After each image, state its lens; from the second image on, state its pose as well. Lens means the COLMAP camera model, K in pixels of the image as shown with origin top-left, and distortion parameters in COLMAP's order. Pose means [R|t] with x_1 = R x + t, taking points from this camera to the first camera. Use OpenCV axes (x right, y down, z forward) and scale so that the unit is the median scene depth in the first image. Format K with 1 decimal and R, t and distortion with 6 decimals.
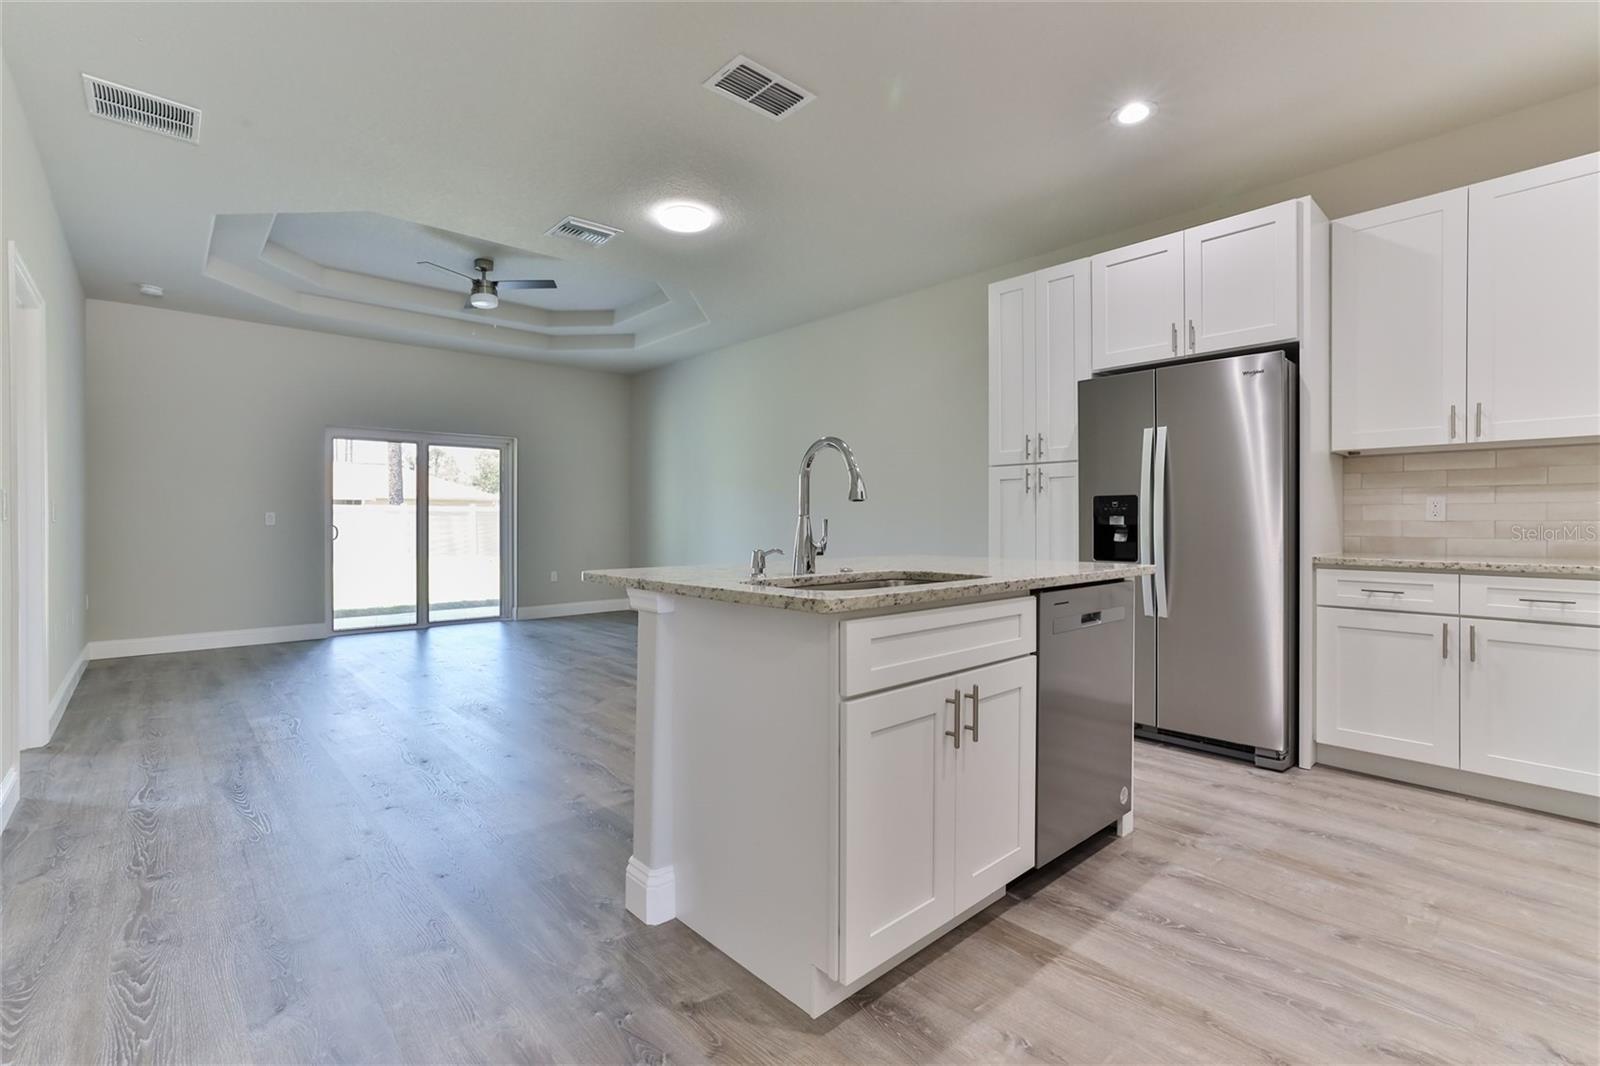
lens RADIAL K [[724.7, 0, 798.1], [0, 724.7, 523.6], [0, 0, 1]] dist [-0.022505, 0.013839]
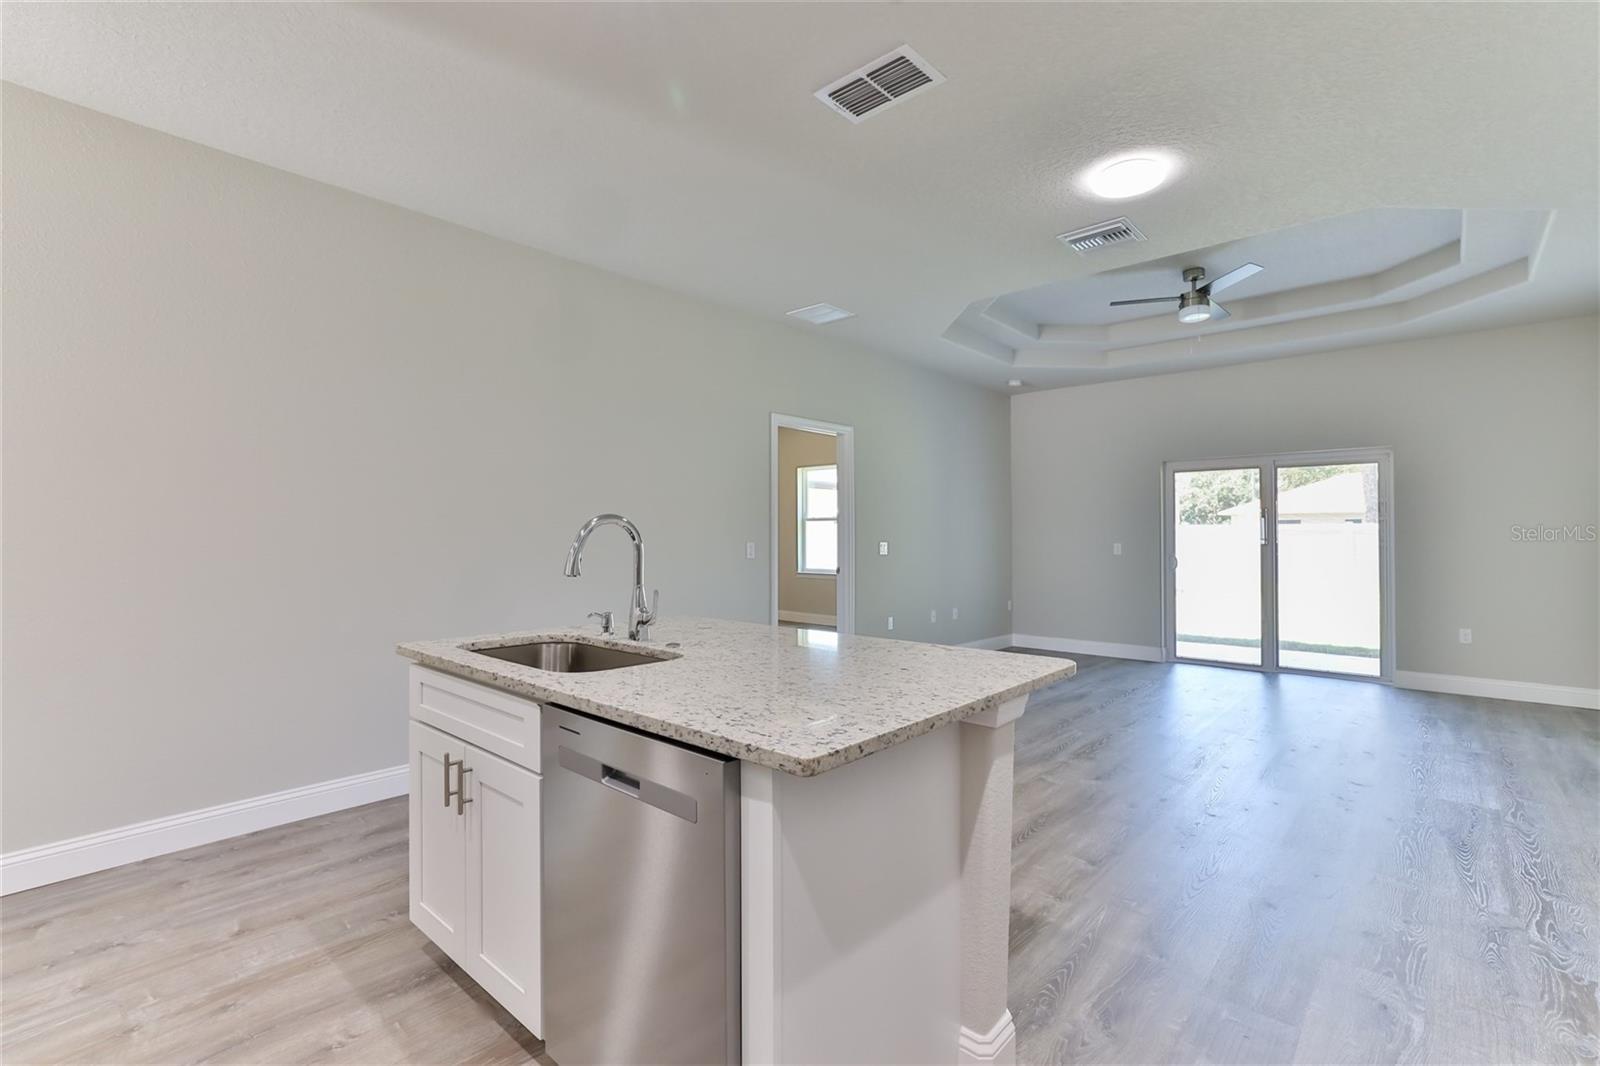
lens RADIAL K [[724.7, 0, 802.7], [0, 724.7, 529.5], [0, 0, 1]] dist [-0.022505, 0.013839]
pose [[0.101754, -0.004960, -0.994797, 0.621221], [-0.004538, 0.999975, -0.005450, -0.050002], [0.994799, 0.005069, 0.101729, 0.645955]]
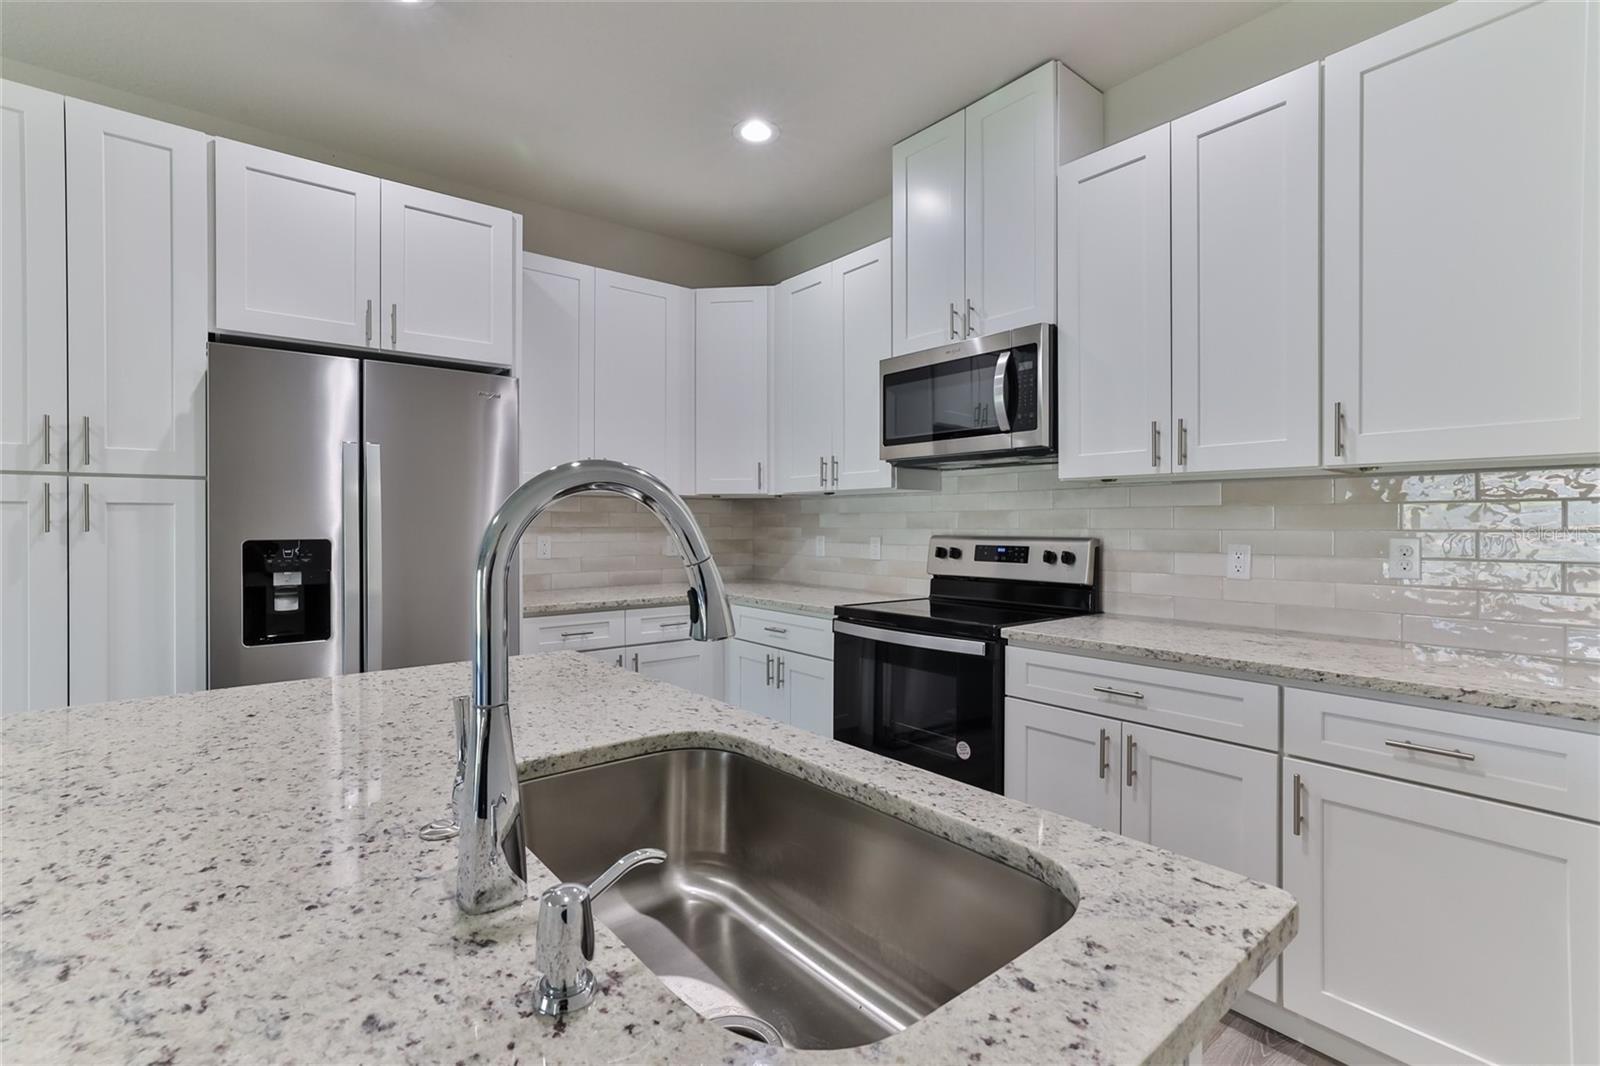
lens RADIAL K [[724.7, 0, 798.9], [0, 724.7, 530.8], [0, 0, 1]] dist [-0.022505, 0.013839]
pose [[0.053141, -0.011353, 0.998522, -0.163208], [0.003700, 0.999931, 0.011173, -0.050051], [-0.998580, 0.003101, 0.053179, 0.489782]]
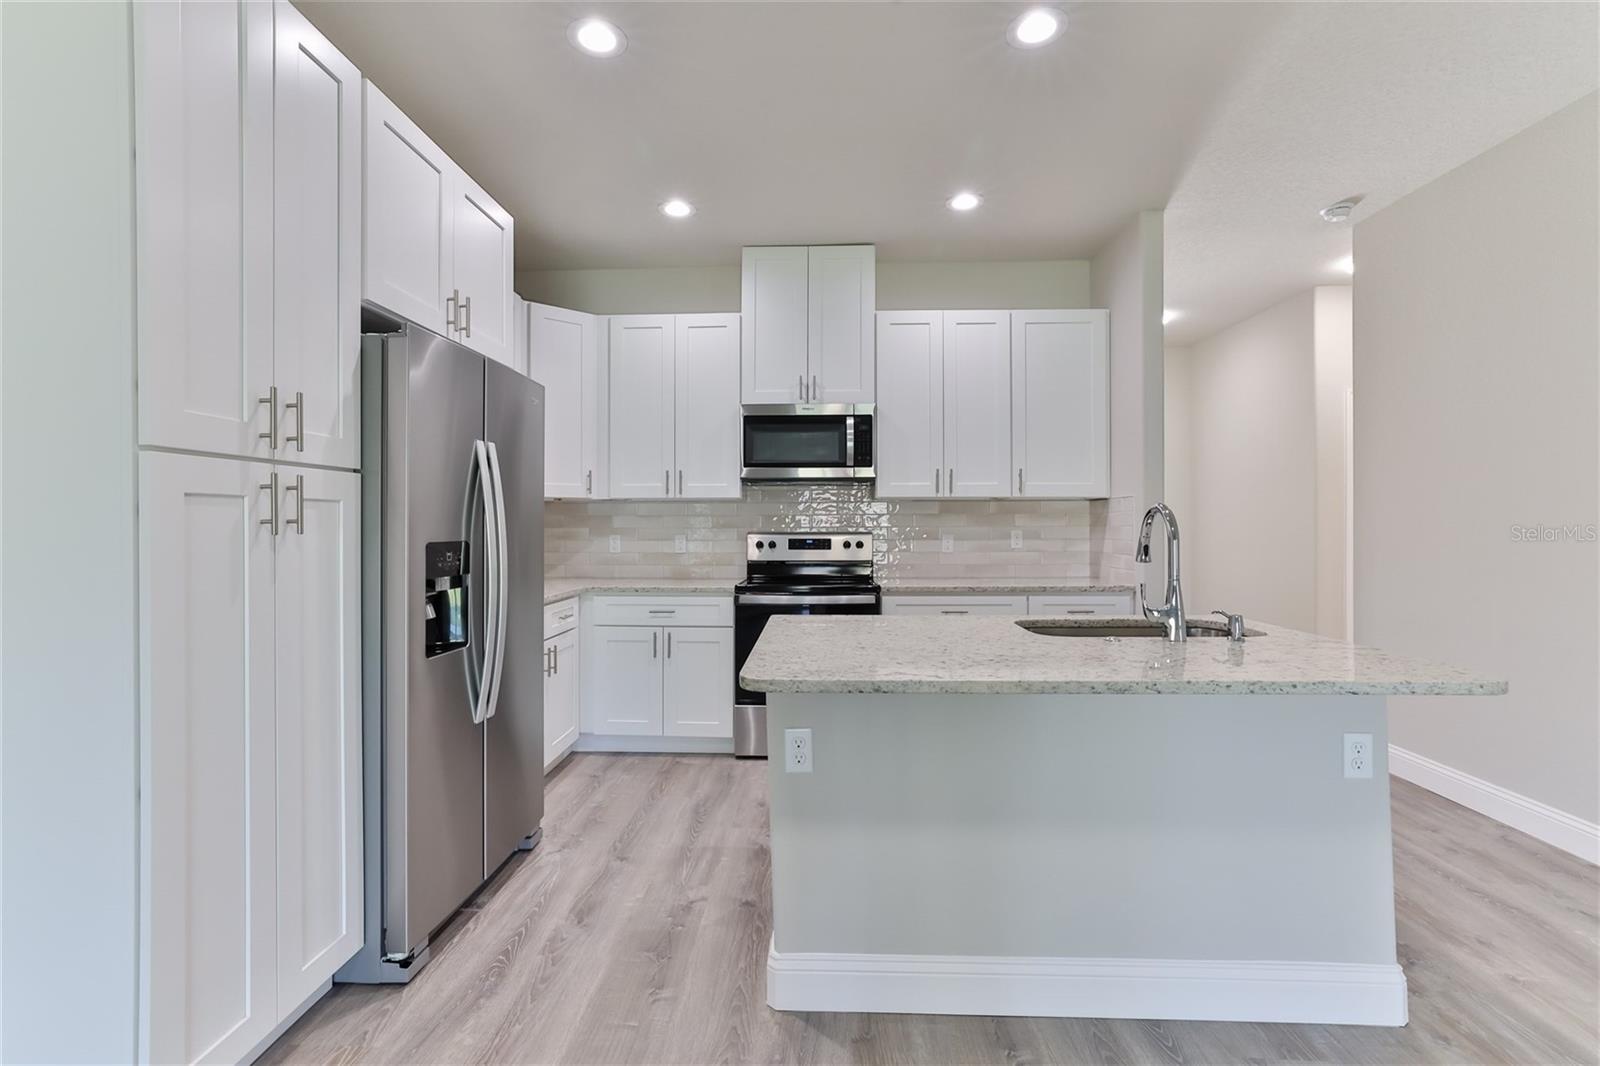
lens RADIAL K [[724.7, 0, 800.7], [0, 724.7, 520.8], [0, 0, 1]] dist [-0.022505, 0.013839]
pose [[-0.716288, 0.004351, 0.697791, -0.177688], [0.004253, 0.999989, -0.001870, -0.051141], [-0.697792, 0.001628, -0.716299, 1.163328]]
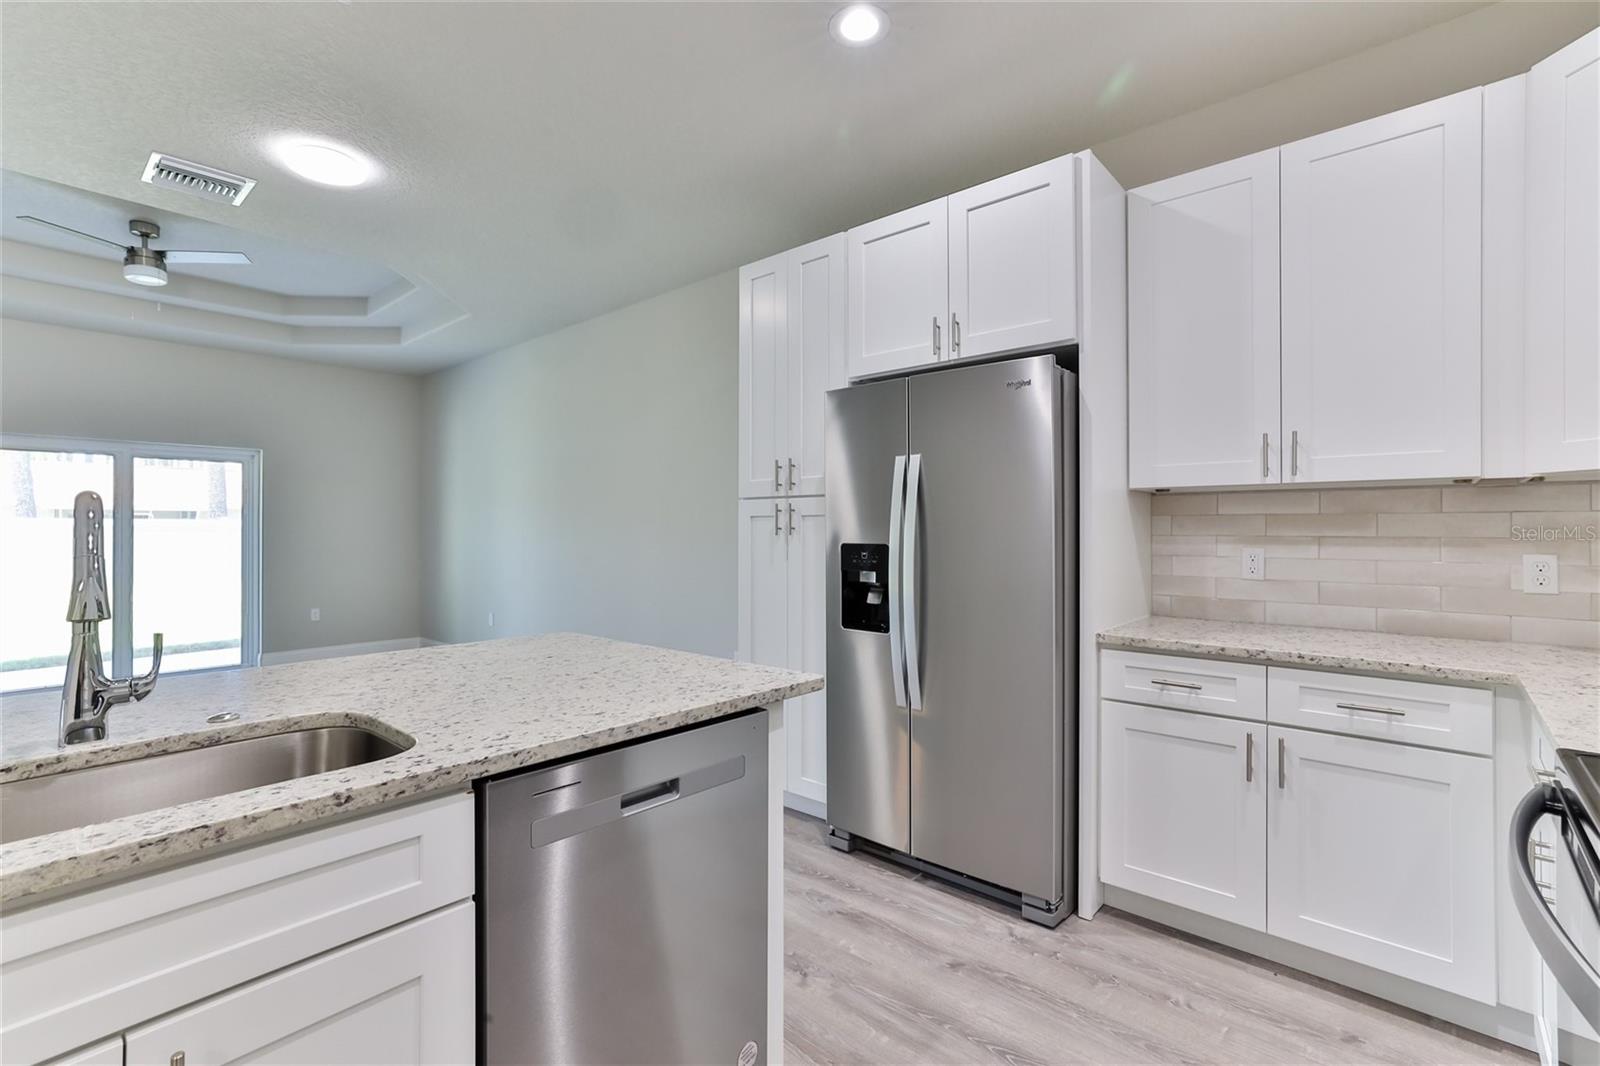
lens RADIAL K [[724.7, 0, 793.8], [0, 724.7, 529.7], [0, 0, 1]] dist [-0.022505, 0.013839]
pose [[0.994356, 0.000417, 0.106090, 0.270309], [0.000044, 0.999991, -0.004342, -0.047950], [-0.106091, 0.004322, 0.994347, 0.239378]]
